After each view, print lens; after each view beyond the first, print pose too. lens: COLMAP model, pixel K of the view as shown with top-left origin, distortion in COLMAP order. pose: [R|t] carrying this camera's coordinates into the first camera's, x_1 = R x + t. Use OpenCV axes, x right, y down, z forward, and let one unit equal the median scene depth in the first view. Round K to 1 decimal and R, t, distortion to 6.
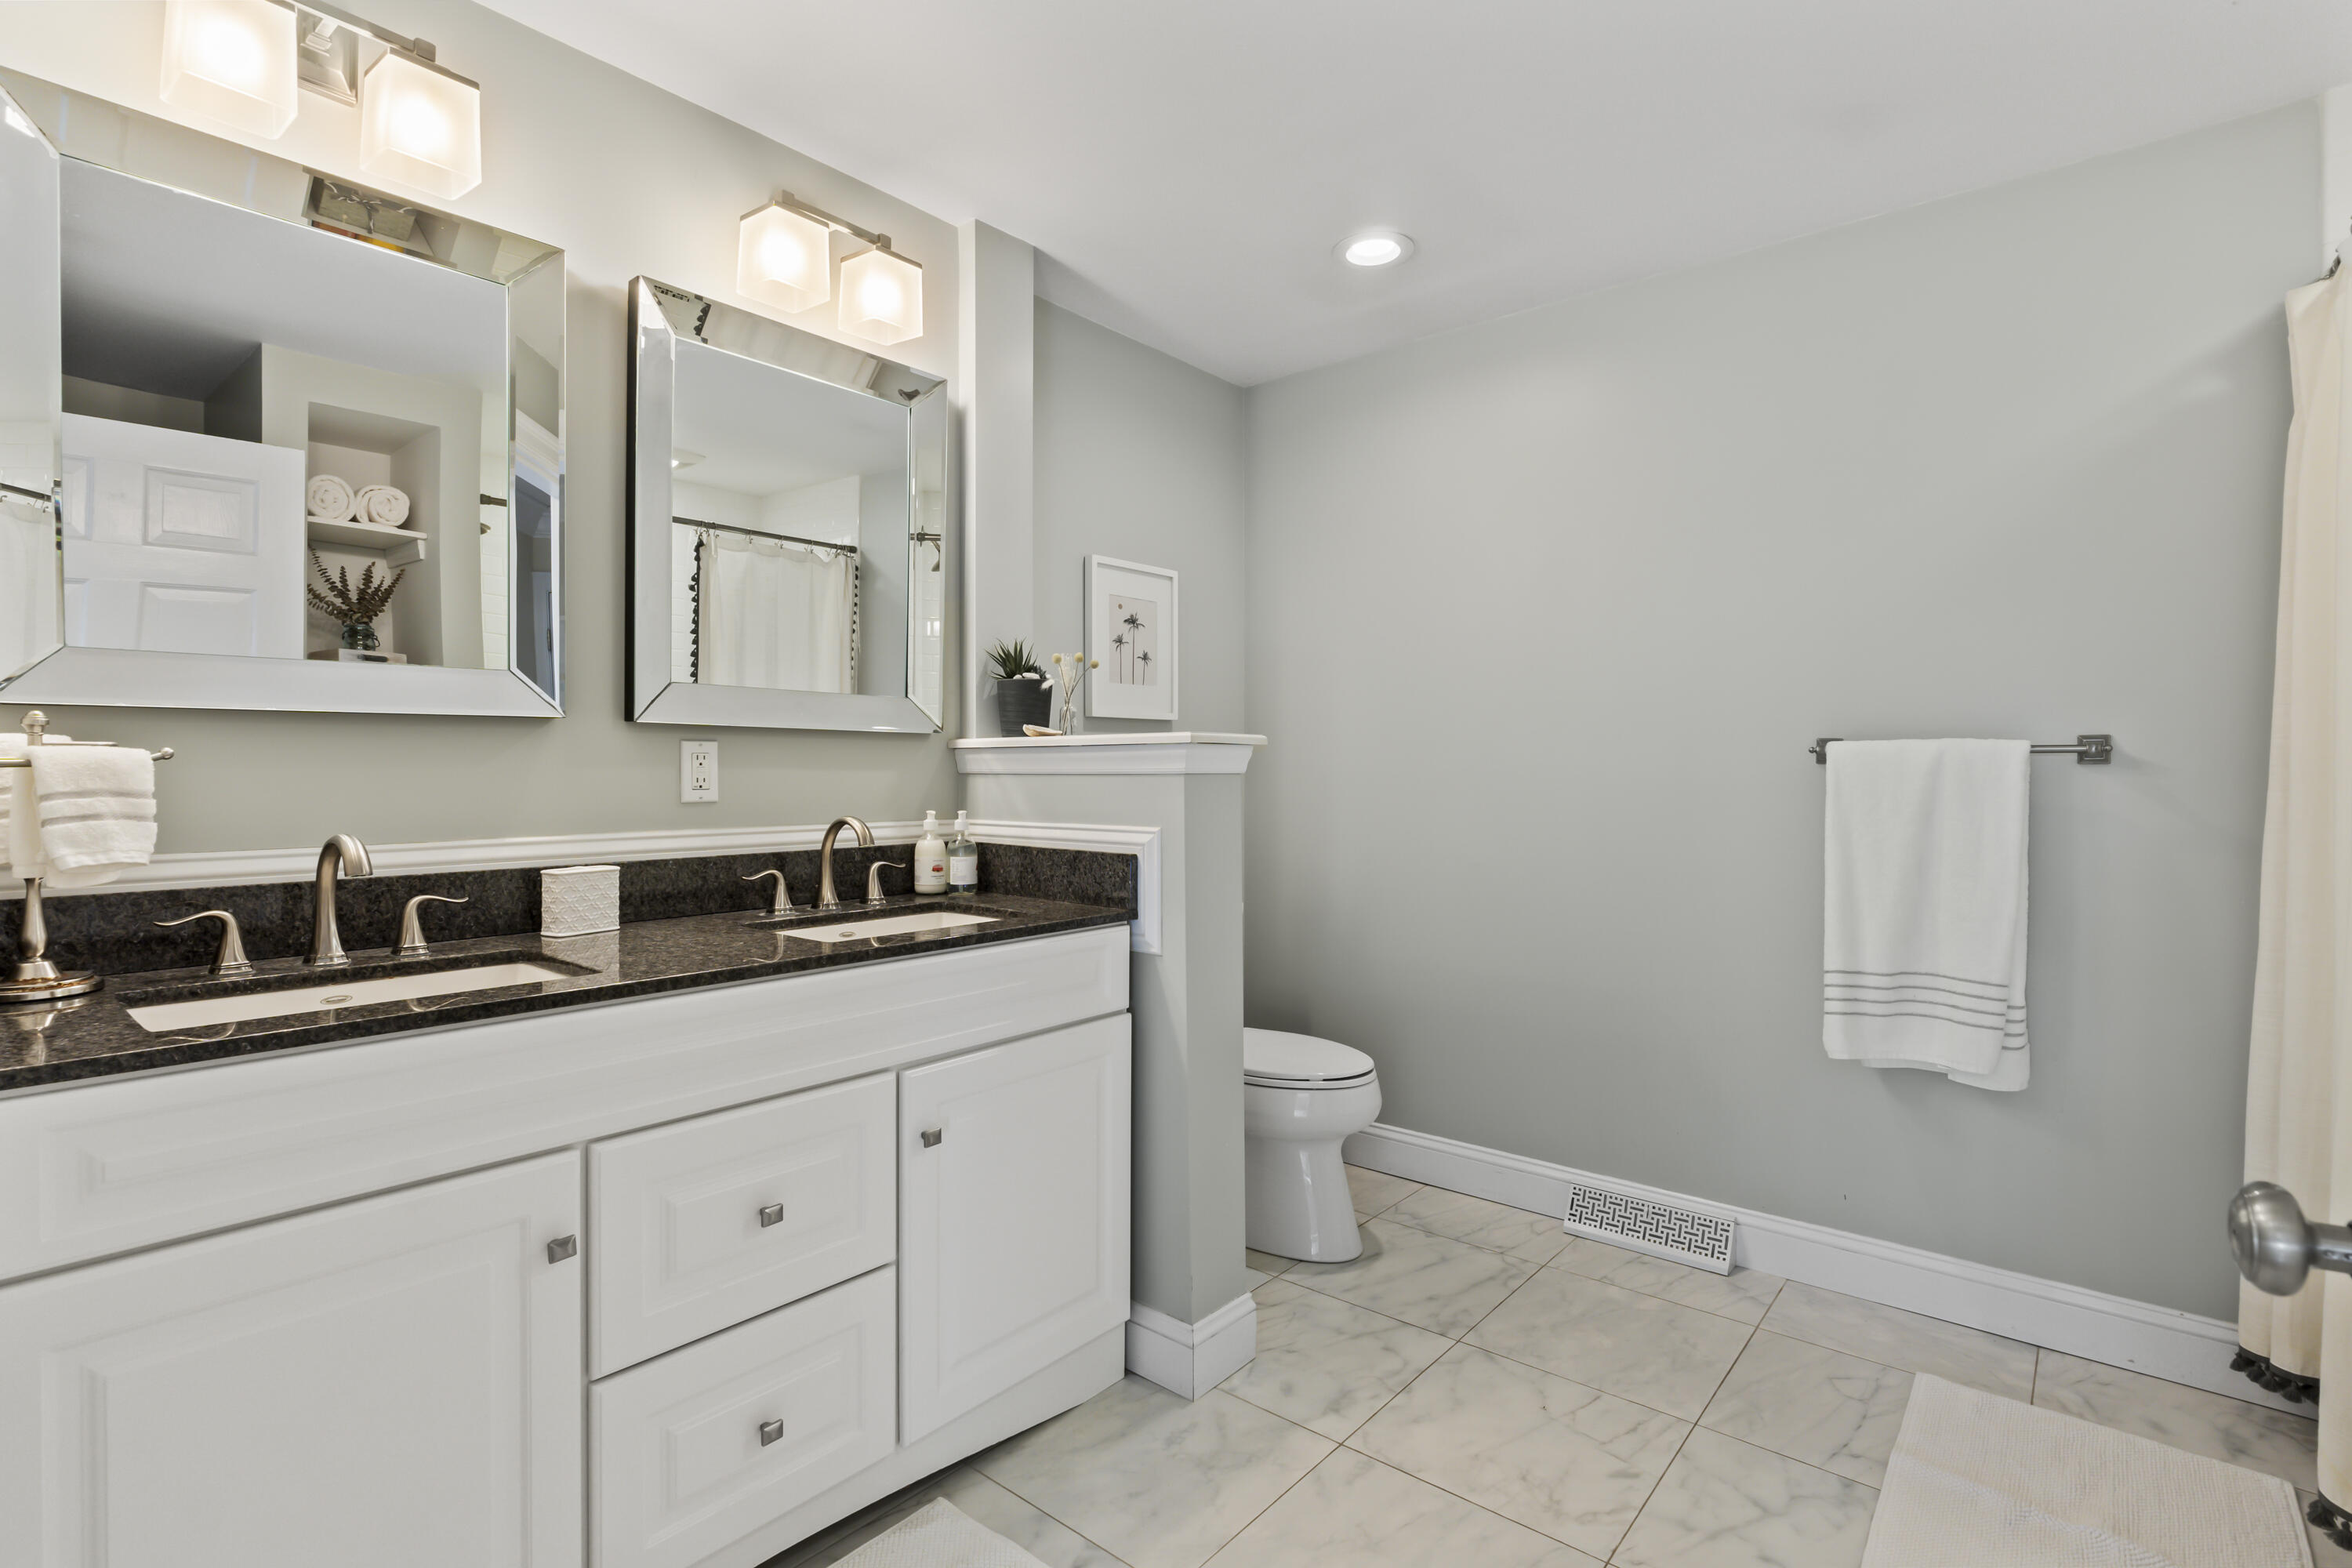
lens RADIAL K [[1102.5, 0, 1175.1], [0, 1102.5, 771.8], [0, 0, 1]] dist [-0.004559, -0.001251]
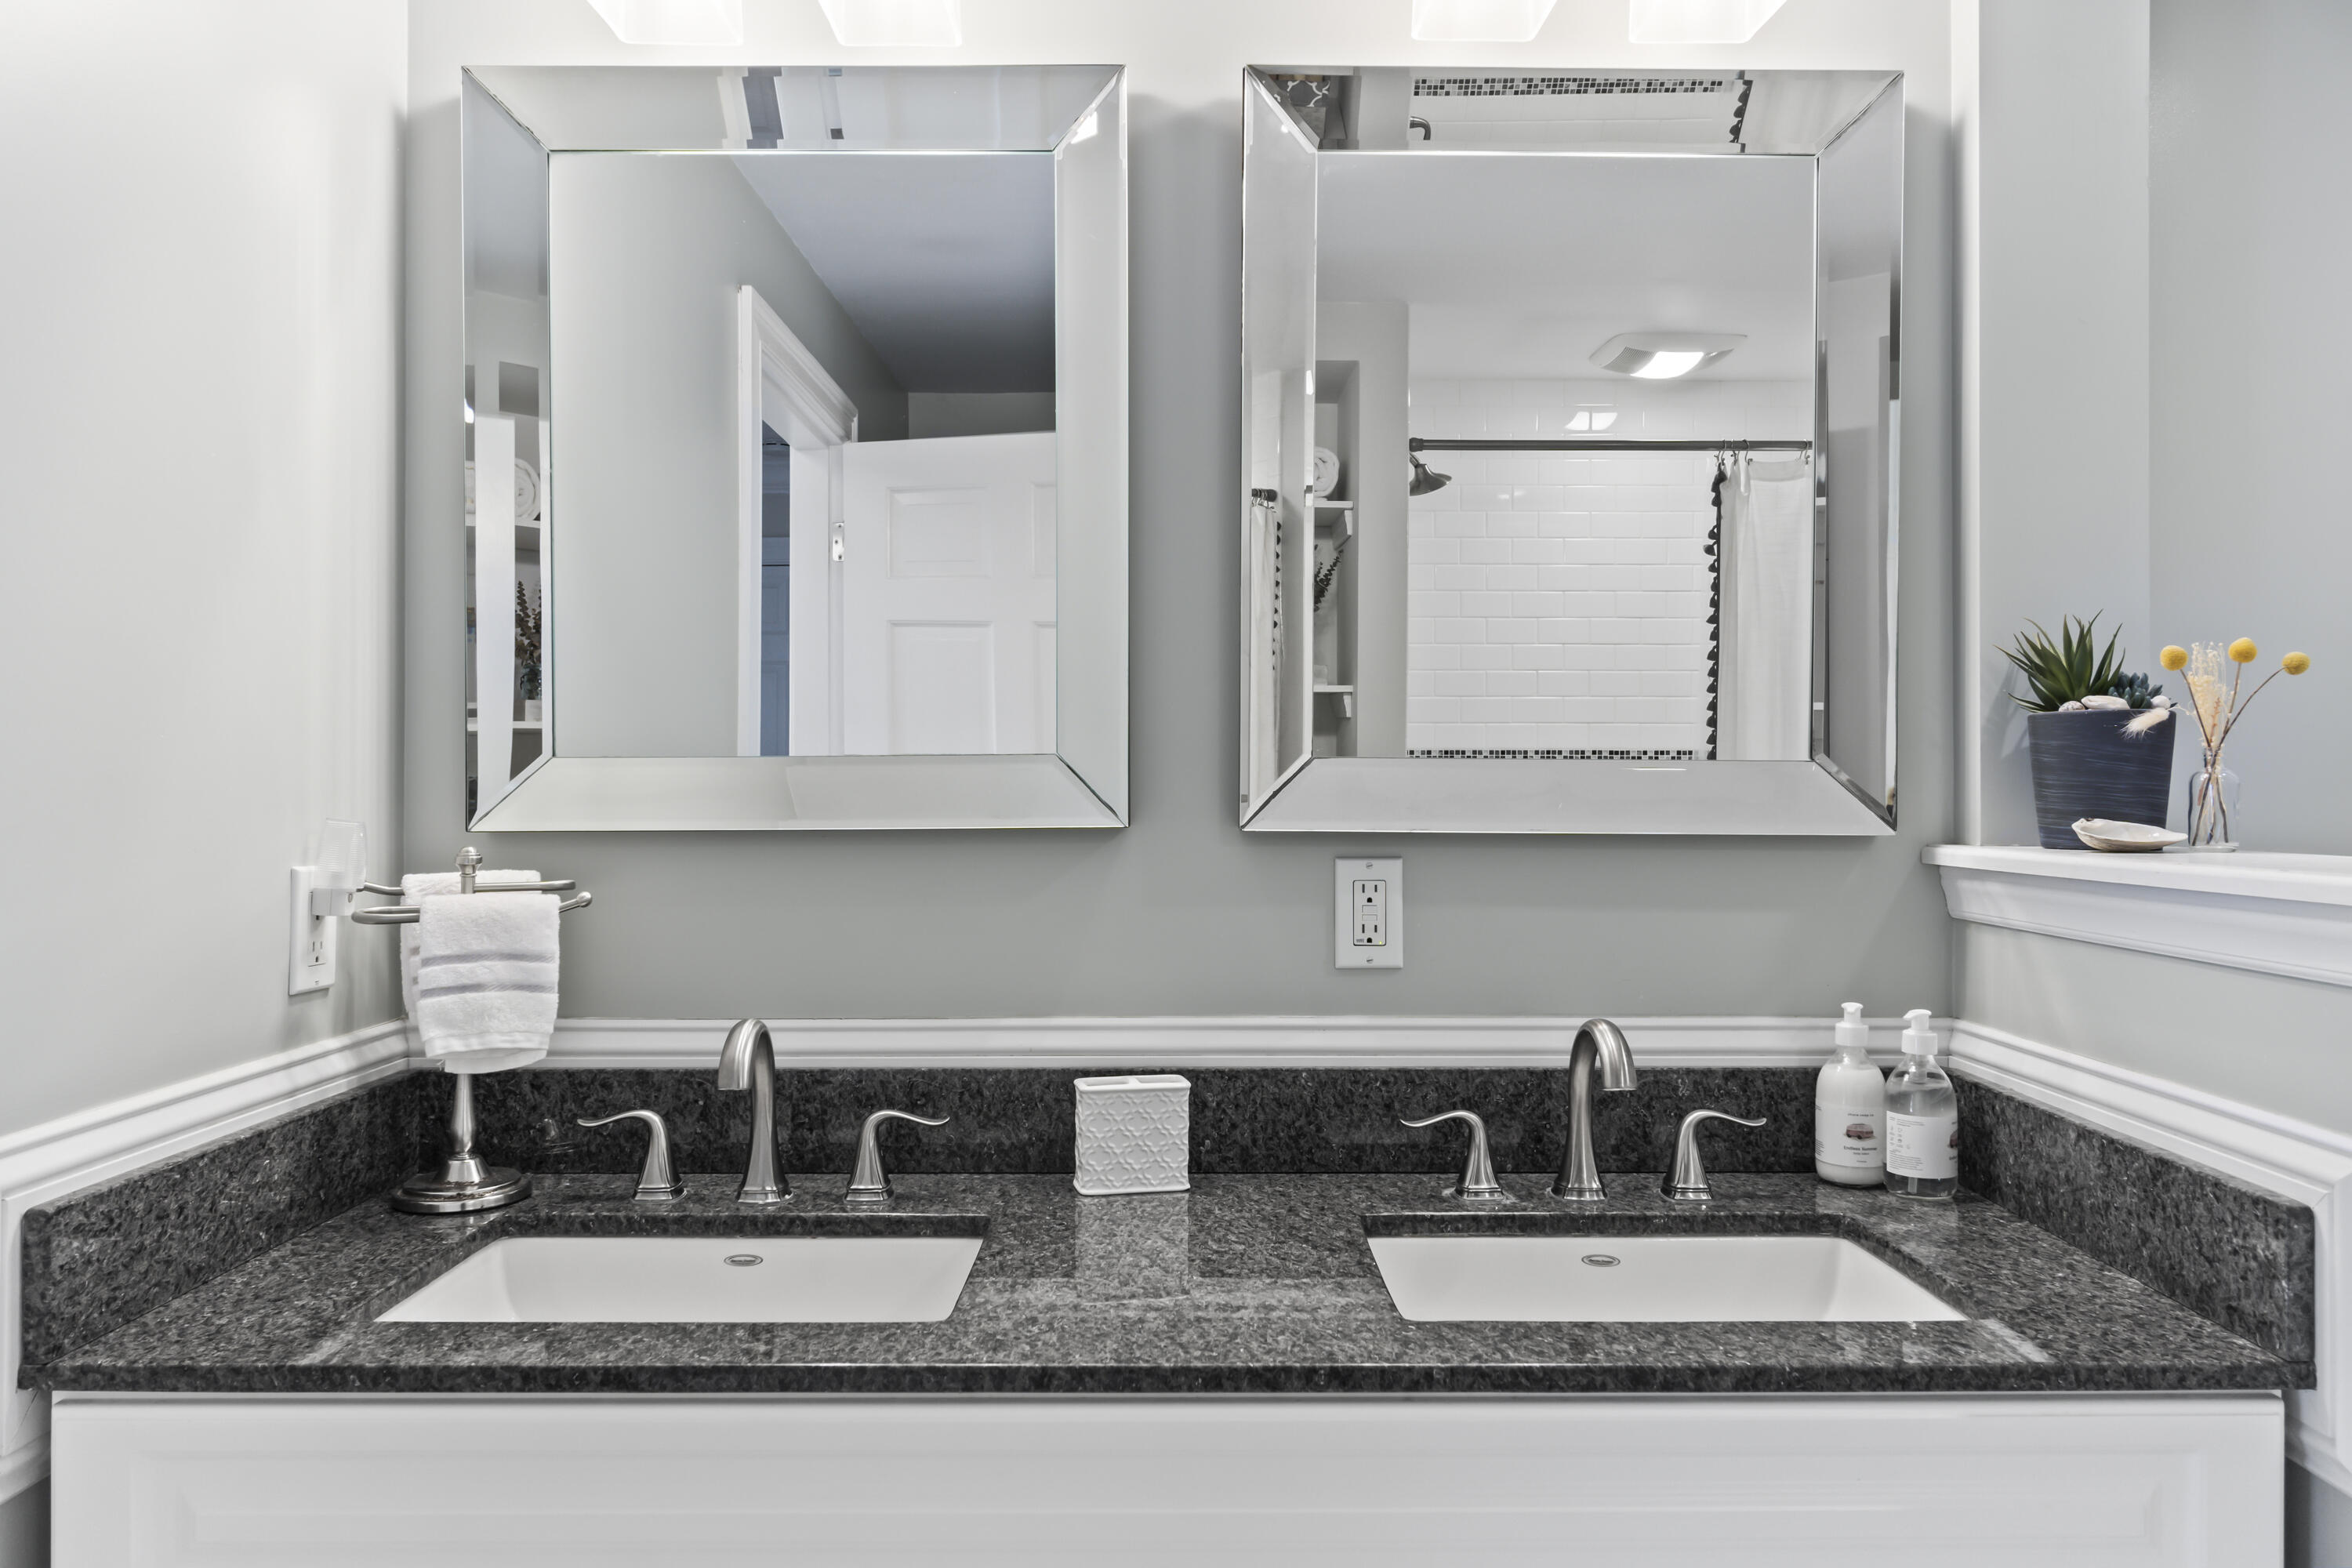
lens RADIAL K [[1623.4, 0, 1178.0], [0, 1623.4, 784.8], [0, 0, 1]] dist [0.021271, -0.005448]
pose [[0.657905, -0.002895, -0.753095, 0.124202], [-0.004016, 0.999965, -0.007353, -0.057311], [0.753090, 0.007861, 0.657870, 0.369014]]
